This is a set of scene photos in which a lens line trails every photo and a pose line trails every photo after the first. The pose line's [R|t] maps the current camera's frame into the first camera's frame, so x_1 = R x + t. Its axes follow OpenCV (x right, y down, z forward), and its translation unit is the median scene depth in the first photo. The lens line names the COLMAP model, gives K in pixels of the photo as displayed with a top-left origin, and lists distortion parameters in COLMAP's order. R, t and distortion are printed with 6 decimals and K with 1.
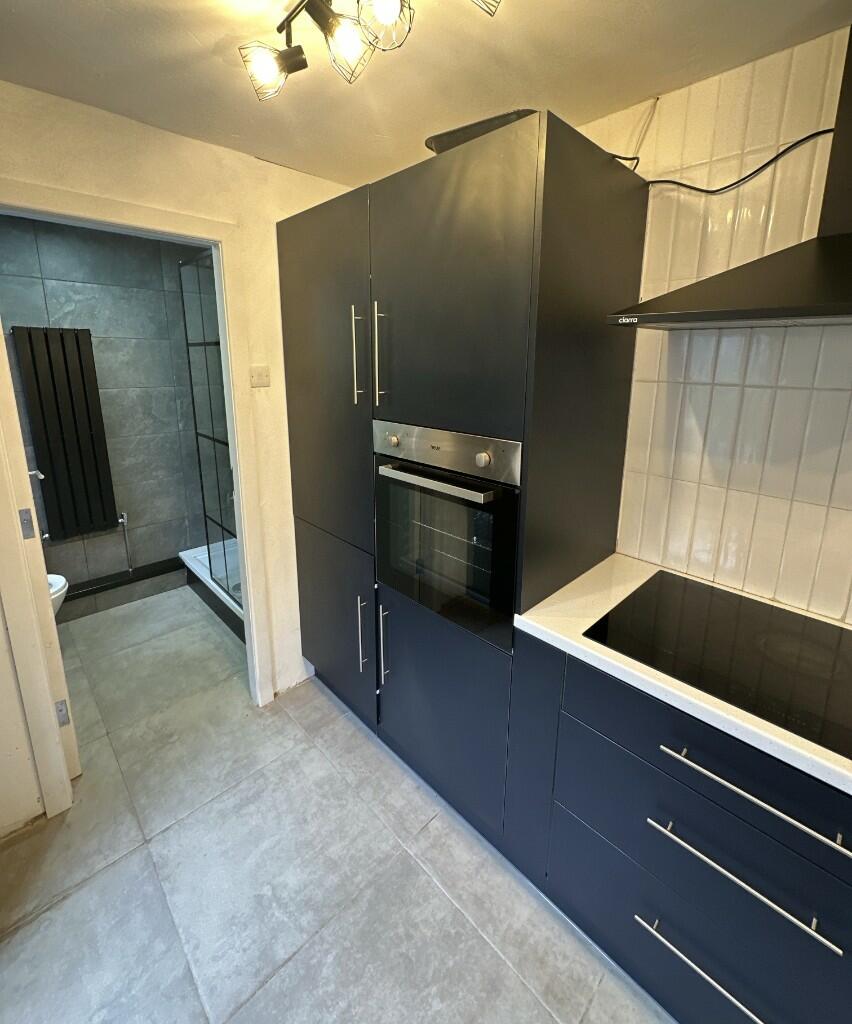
lens RADIAL K [[457.6, 0, 423.6], [0, 457.6, 457.8], [0, 0, 1]] dist [-0.003281, 0.000387]
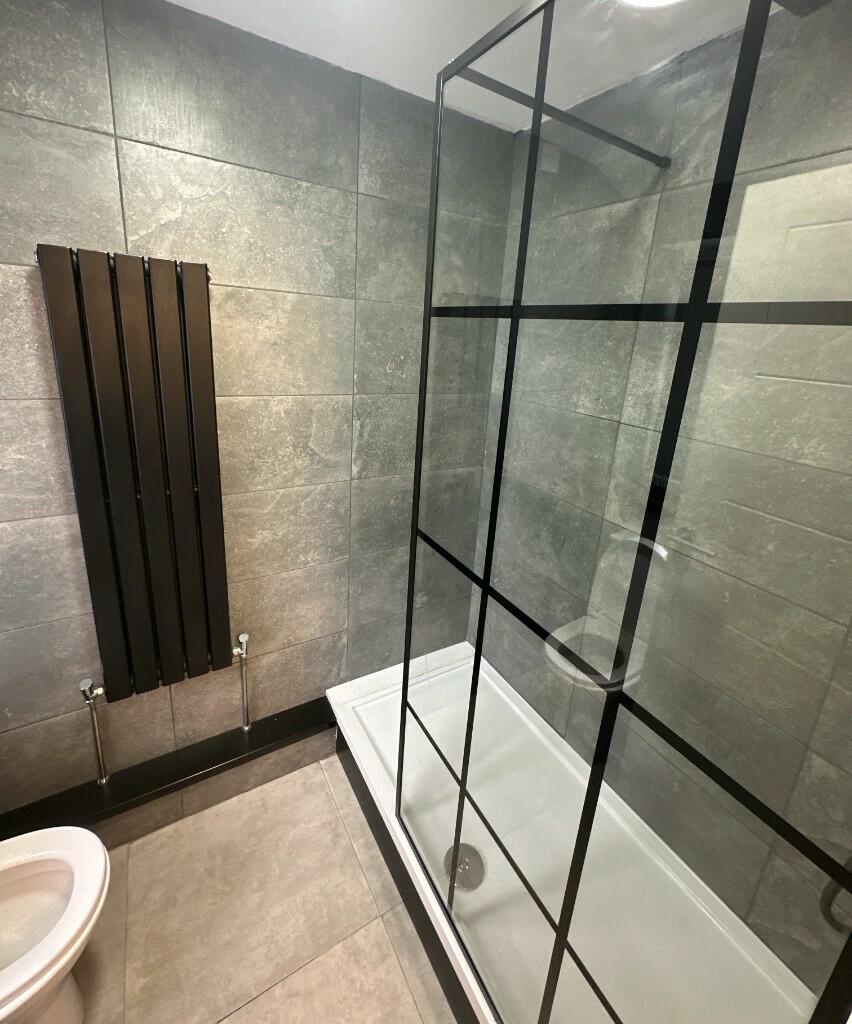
lens RADIAL K [[457.6, 0, 421.4], [0, 457.6, 462.2], [0, 0, 1]] dist [-0.003281, 0.000387]
pose [[0.968793, 0.121002, -0.216329, -0.413962], [-0.108247, 0.991663, 0.069914, -0.146286], [0.222985, -0.044315, 0.973814, 0.610556]]
